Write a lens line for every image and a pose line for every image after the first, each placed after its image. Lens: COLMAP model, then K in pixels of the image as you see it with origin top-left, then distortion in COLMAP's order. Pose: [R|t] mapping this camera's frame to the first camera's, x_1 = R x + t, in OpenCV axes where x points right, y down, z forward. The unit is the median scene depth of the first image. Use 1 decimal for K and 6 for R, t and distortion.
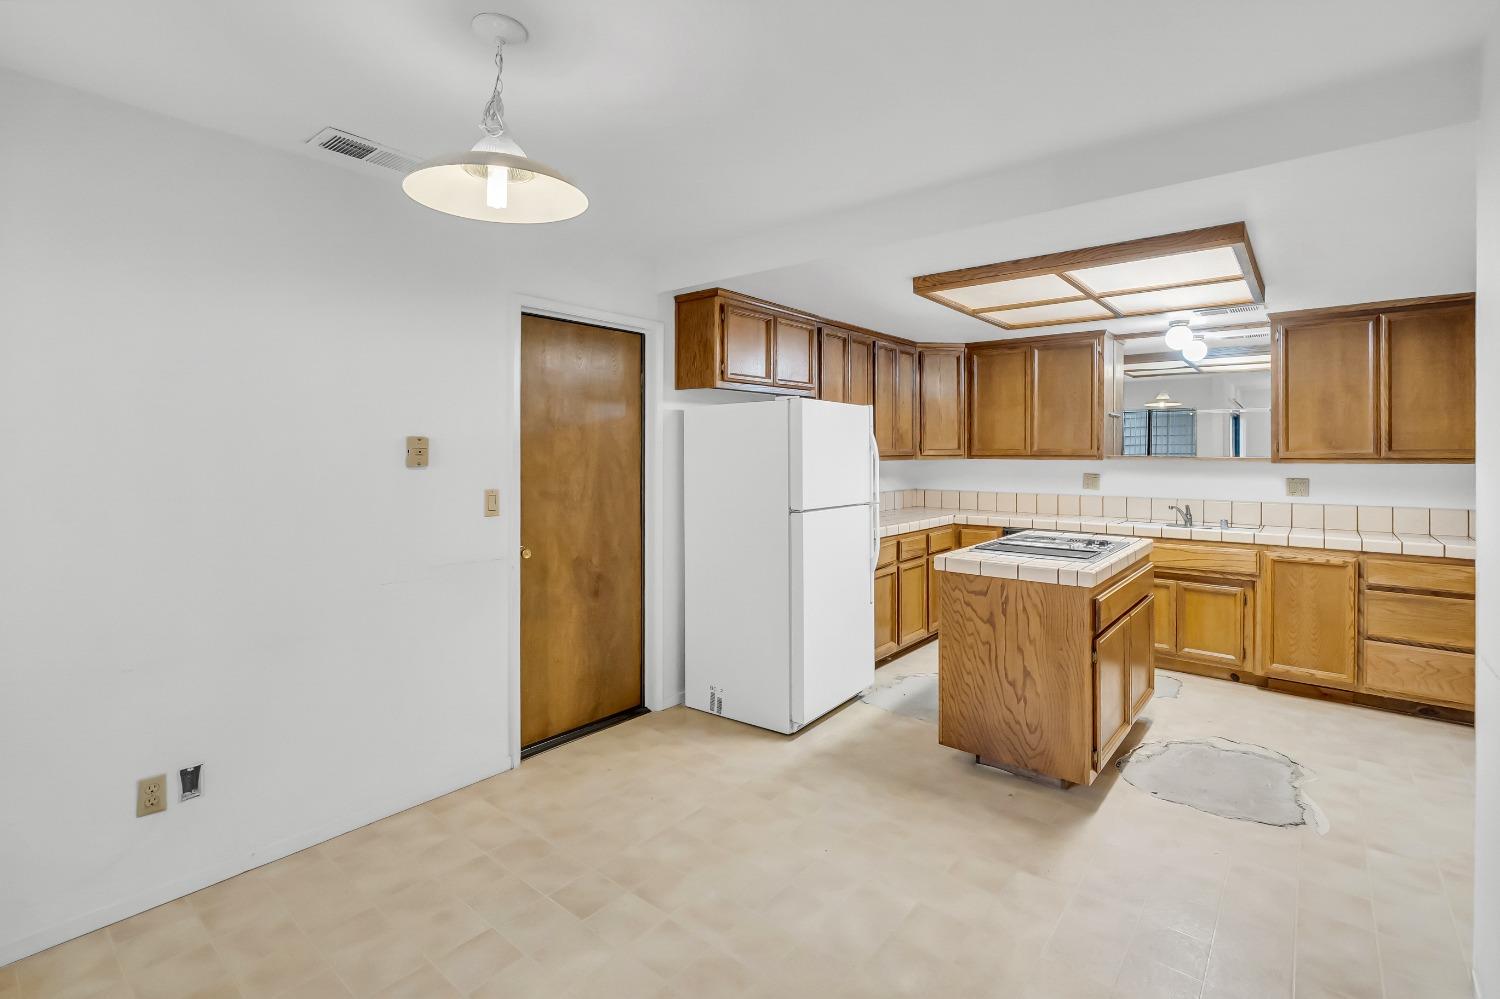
lens RADIAL K [[690.1, 0, 752.9], [0, 690.1, 456.1], [0, 0, 1]] dist [-0.001591, -0.000364]
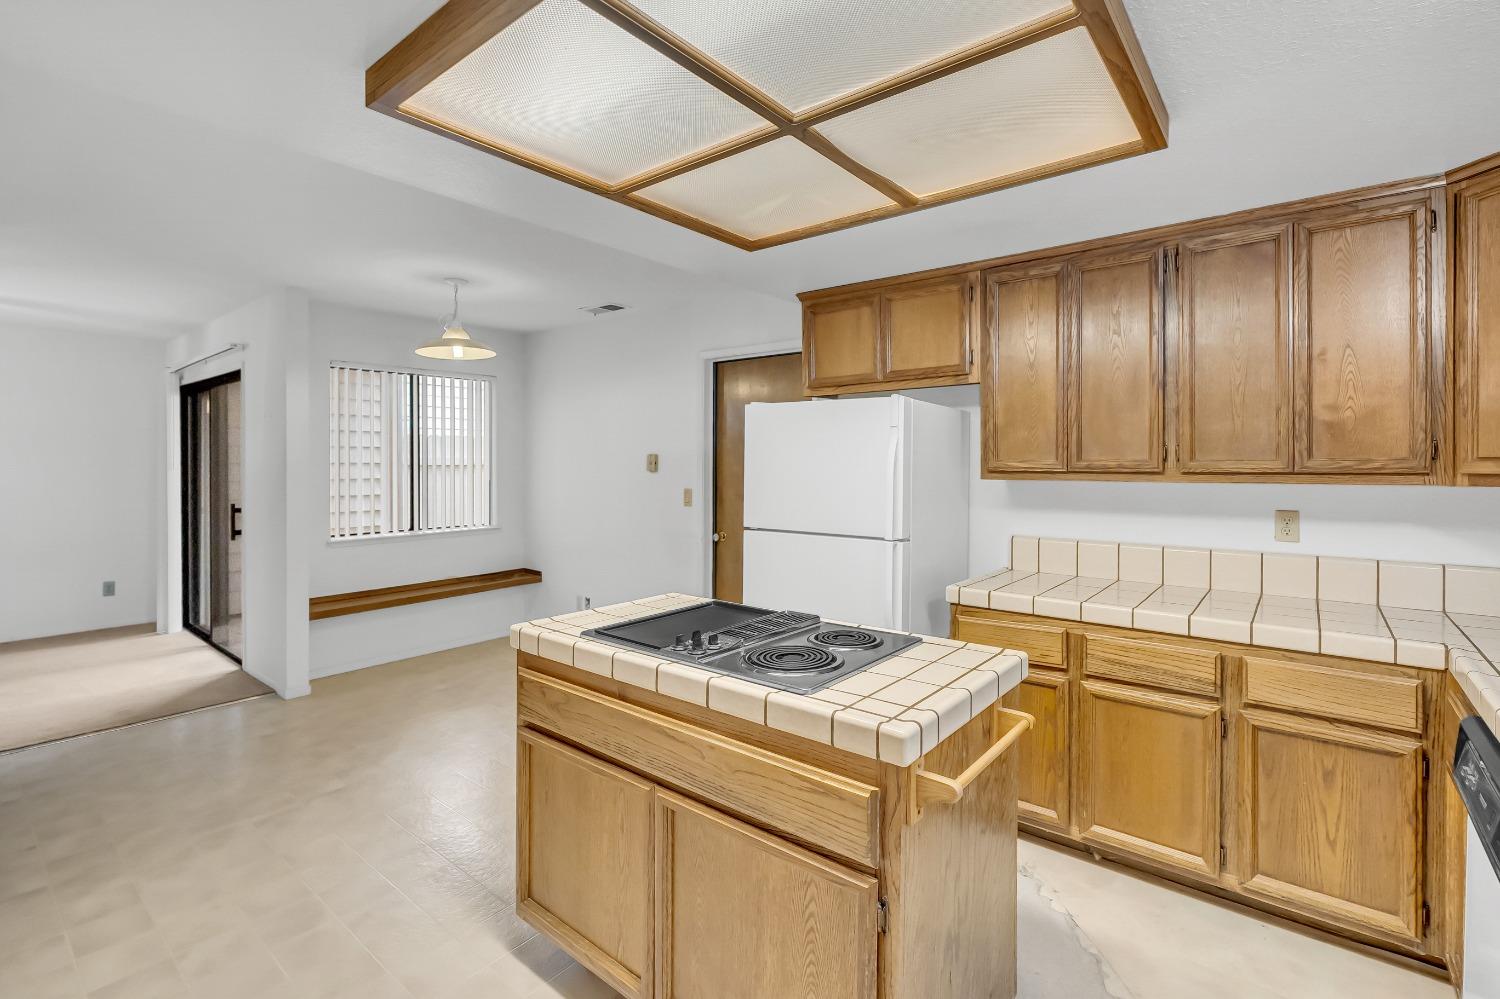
lens RADIAL K [[686.8, 0, 746.3], [0, 686.8, 462.1], [0, 0, 1]] dist [-0.002042, -0.000495]
pose [[-0.004897, 0.002722, -0.999984, 0.974834], [-0.003057, 0.999992, 0.002737, -0.011414], [0.999983, 0.003070, -0.004889, 0.994050]]
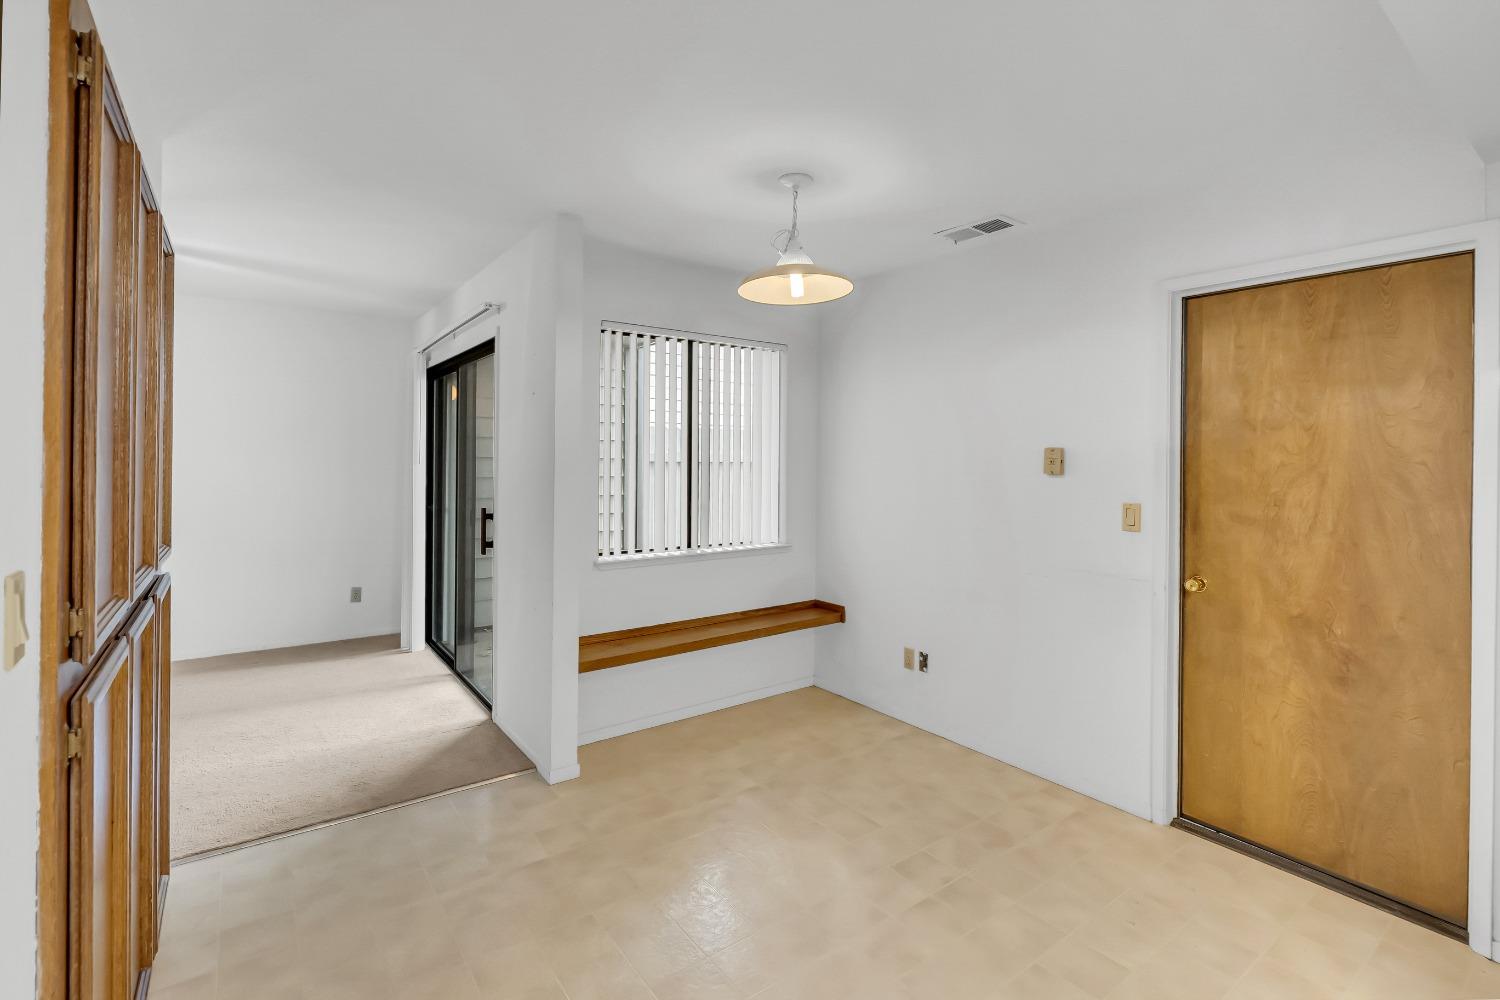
lens RADIAL K [[690.1, 0, 752.9], [0, 690.1, 456.6], [0, 0, 1]] dist [-0.001591, -0.000364]
pose [[-0.243913, -0.005439, -0.969782, 0.566801], [-0.012095, 0.999924, -0.002566, -0.004751], [0.969722, 0.011104, -0.243961, 0.641464]]
